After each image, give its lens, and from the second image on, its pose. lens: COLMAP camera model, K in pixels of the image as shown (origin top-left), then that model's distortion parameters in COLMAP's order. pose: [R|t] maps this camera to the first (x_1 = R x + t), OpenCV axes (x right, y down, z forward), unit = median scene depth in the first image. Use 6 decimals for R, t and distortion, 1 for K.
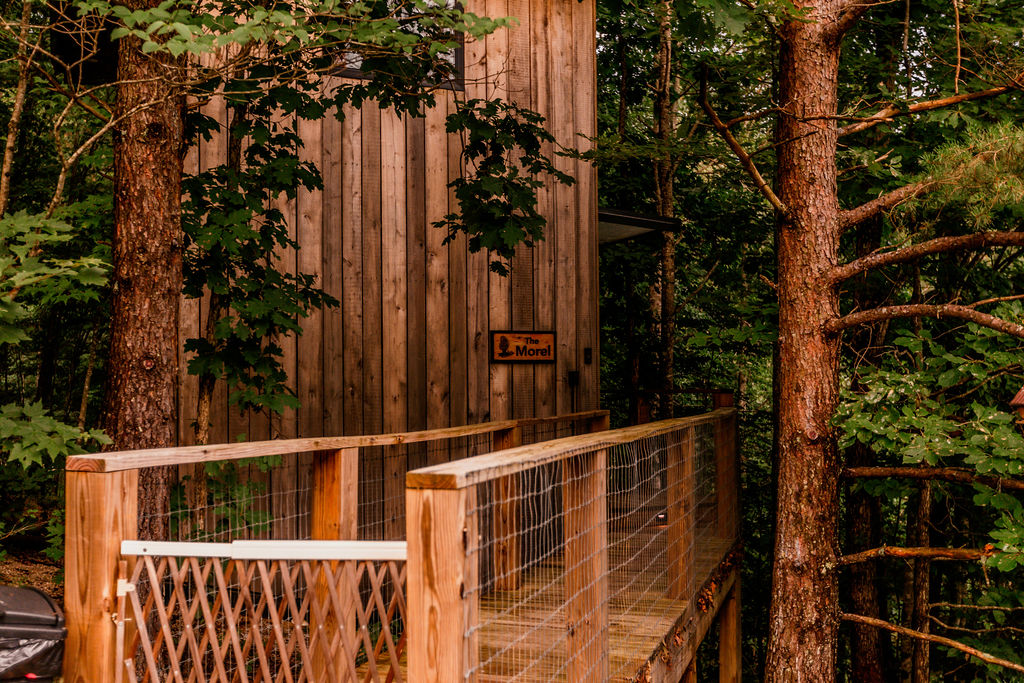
lens RADIAL K [[1054.8, 0, 489.4], [0, 1054.8, 307.3], [0, 0, 1]] dist [-0.004721, -0.002845]
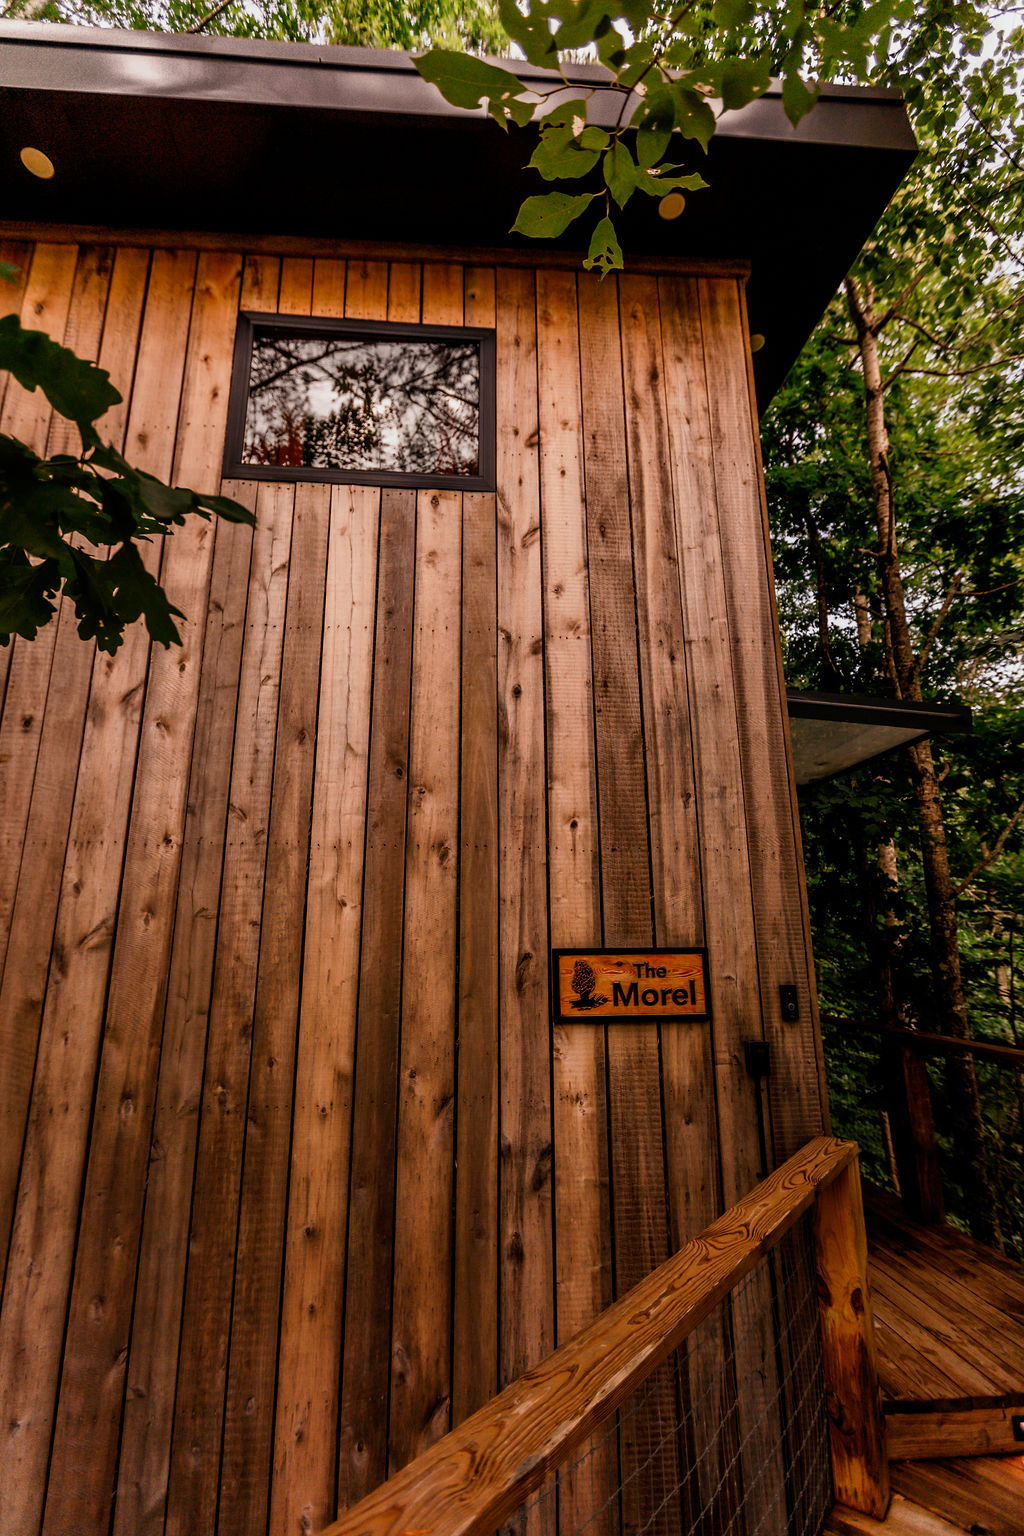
lens RADIAL K [[680.0, 0, 507.0], [0, 680.0, 783.0], [0, 0, 1]] dist [-0.000083, -0.000162]
pose [[0.948183, -0.072649, -0.309308, 0.078912], [0.022582, 0.986455, -0.162468, -0.001501], [0.316921, 0.147064, 0.936981, 0.705701]]
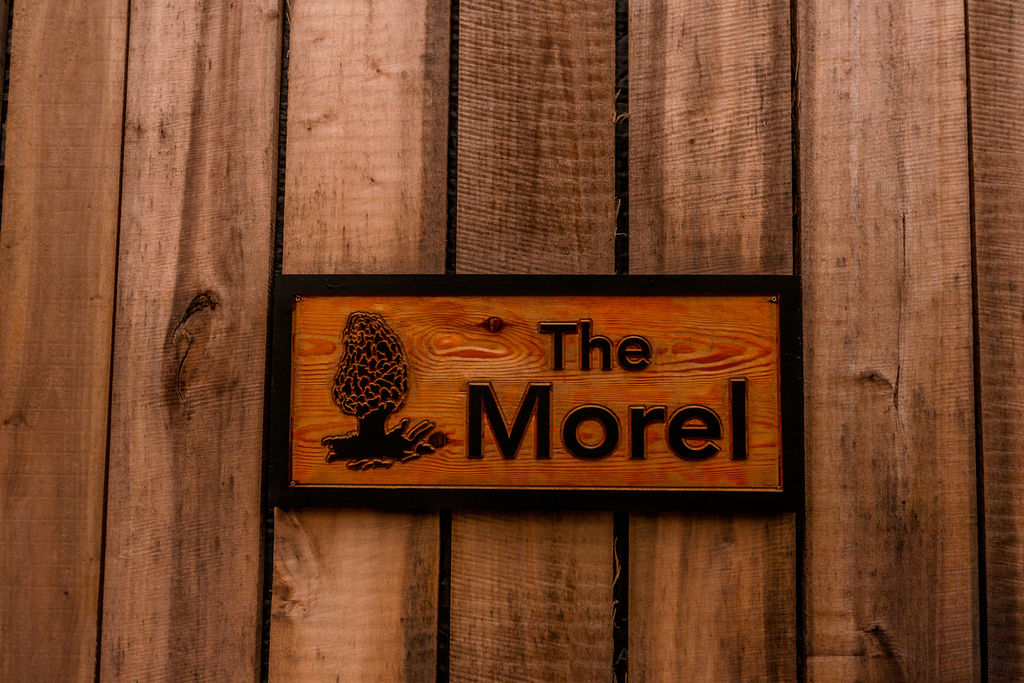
lens RADIAL K [[1054.8, 0, 489.4], [0, 1054.8, 307.3], [0, 0, 1]] dist [-0.004721, -0.002845]
pose [[0.901096, -0.028805, -0.432663, 0.087712], [0.017173, 0.999379, -0.030770, 0.030875], [0.433280, 0.020296, 0.901031, 0.883362]]
